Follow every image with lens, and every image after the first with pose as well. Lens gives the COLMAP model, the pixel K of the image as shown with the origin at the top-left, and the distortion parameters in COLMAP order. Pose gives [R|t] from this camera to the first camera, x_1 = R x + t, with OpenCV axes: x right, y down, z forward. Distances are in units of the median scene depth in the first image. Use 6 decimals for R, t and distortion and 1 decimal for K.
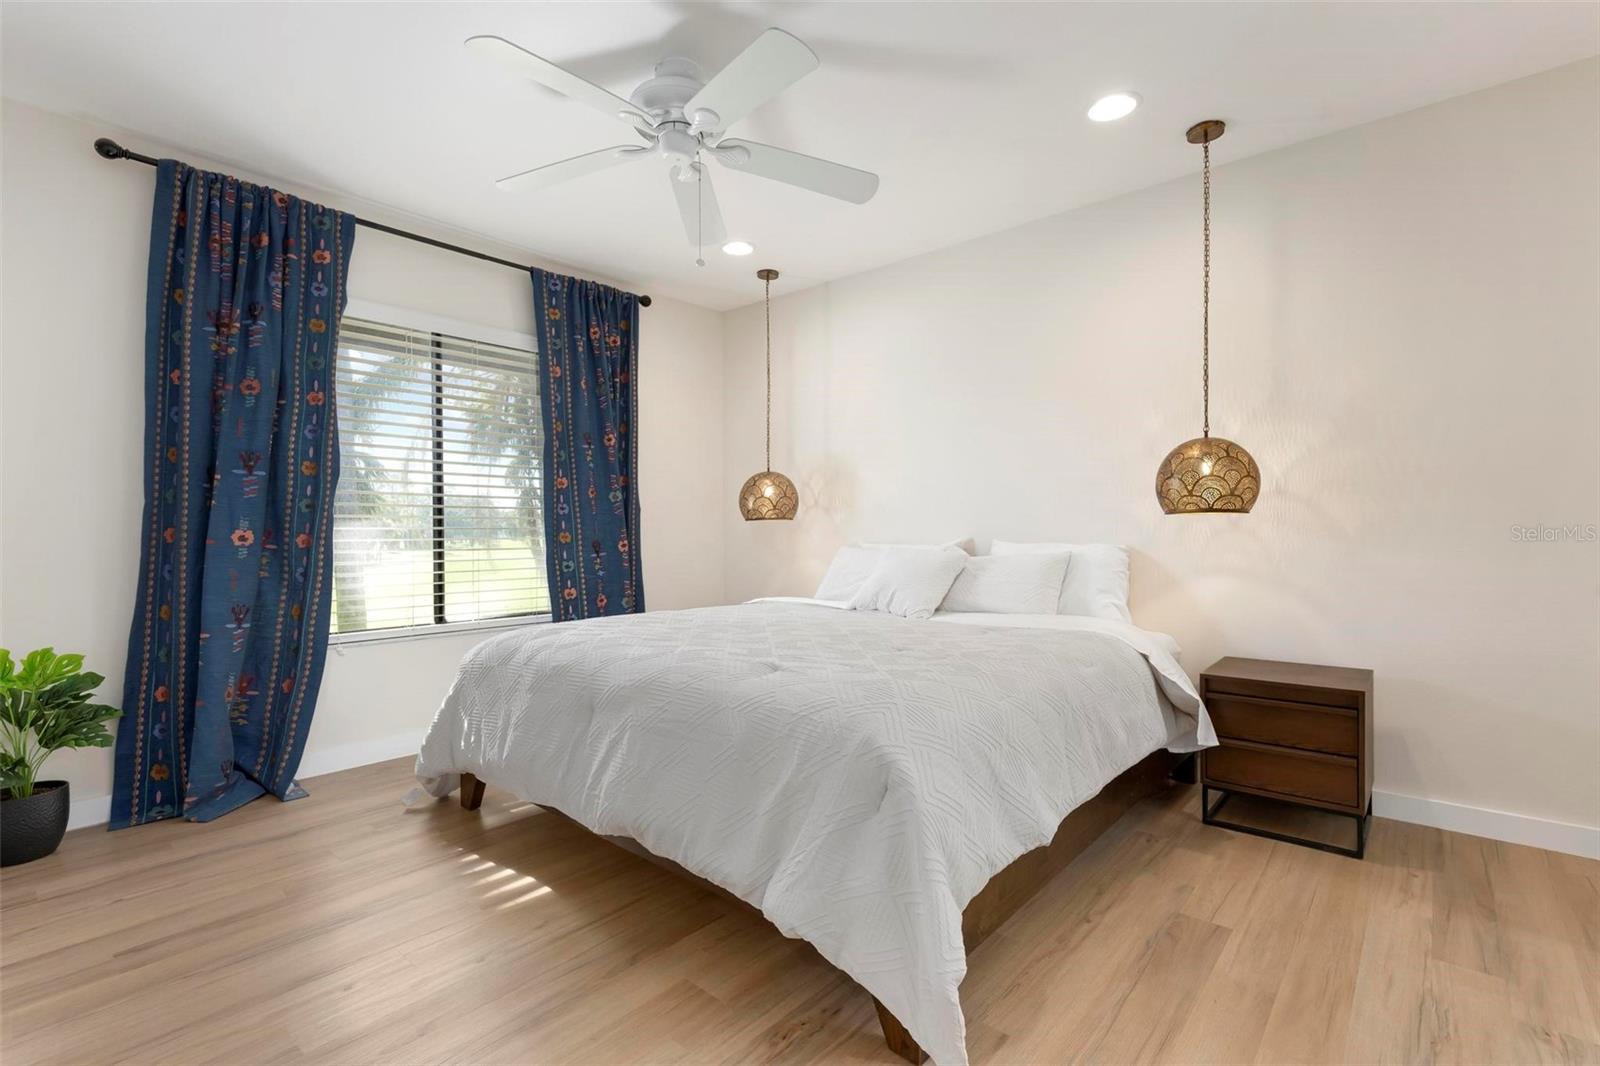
lens RADIAL K [[723.9, 0, 800.0], [0, 723.9, 533.0], [0, 0, 1]] dist [0.001292, 0.000066]
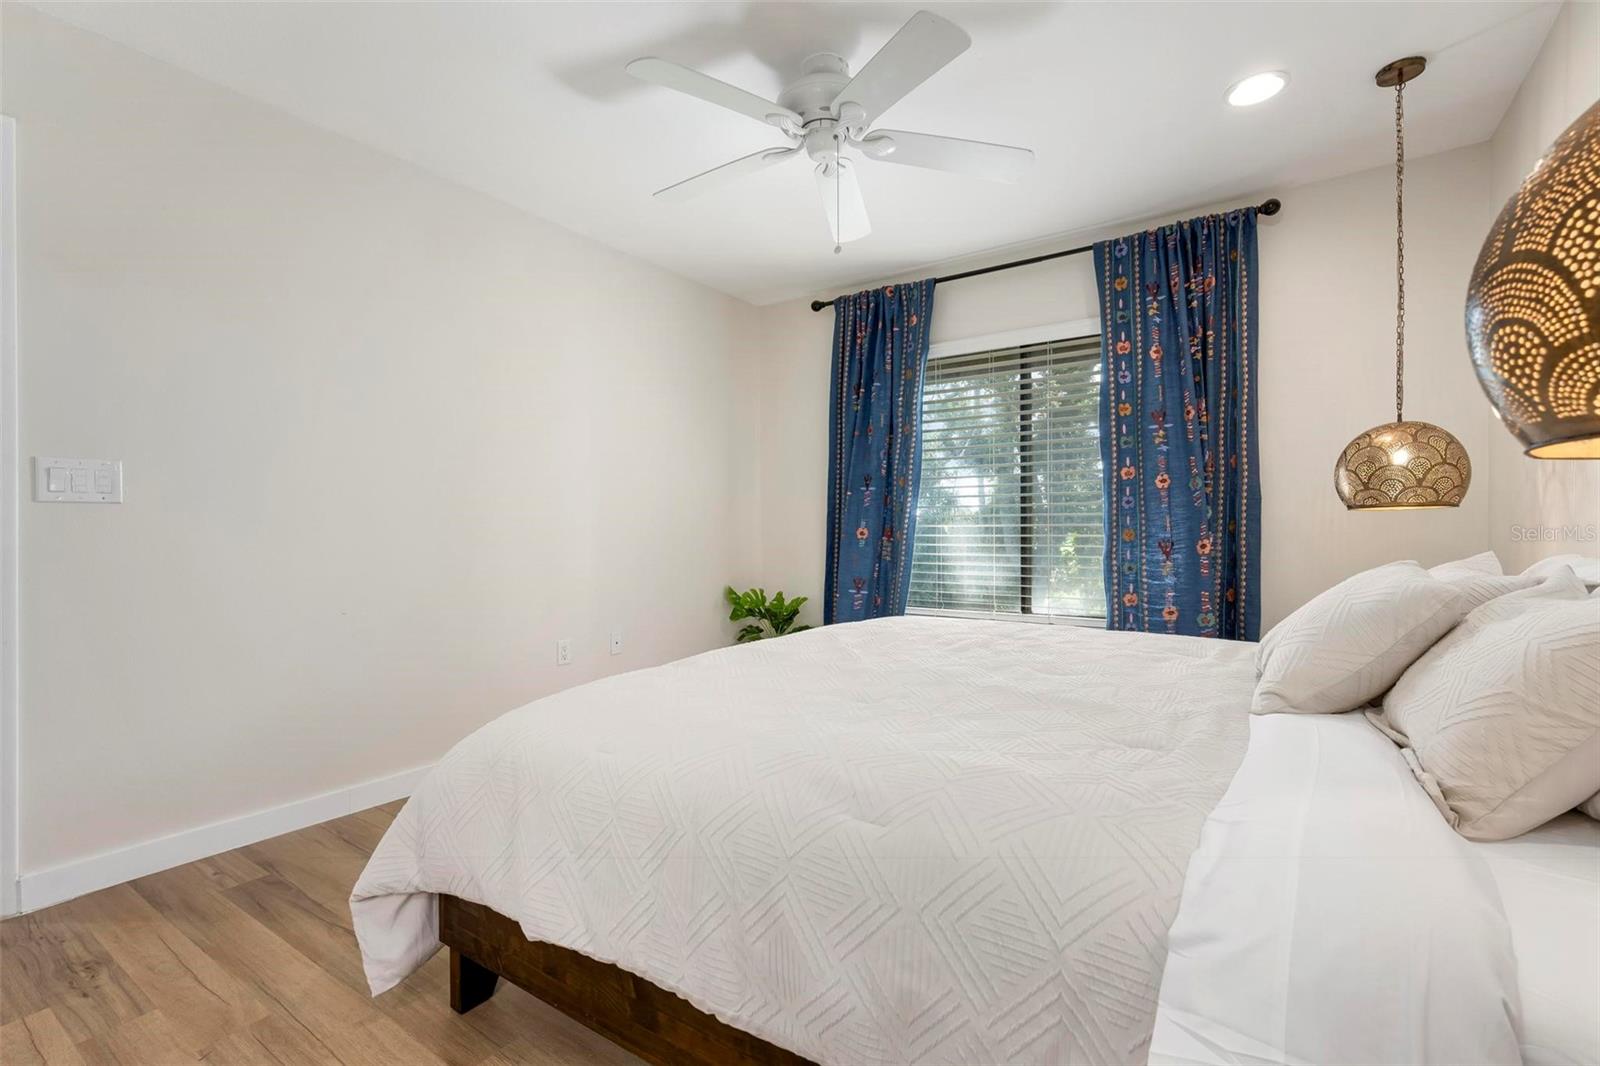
lens RADIAL K [[714.5, 0, 800.0], [0, 714.5, 533.0], [0, 0, 1]] dist [0.001232, 0.000399]
pose [[0.127838, 0.004857, -0.991783, 0.517875], [-0.000819, 0.999988, 0.004792, -0.000273], [0.991795, 0.000199, 0.127840, 0.534659]]
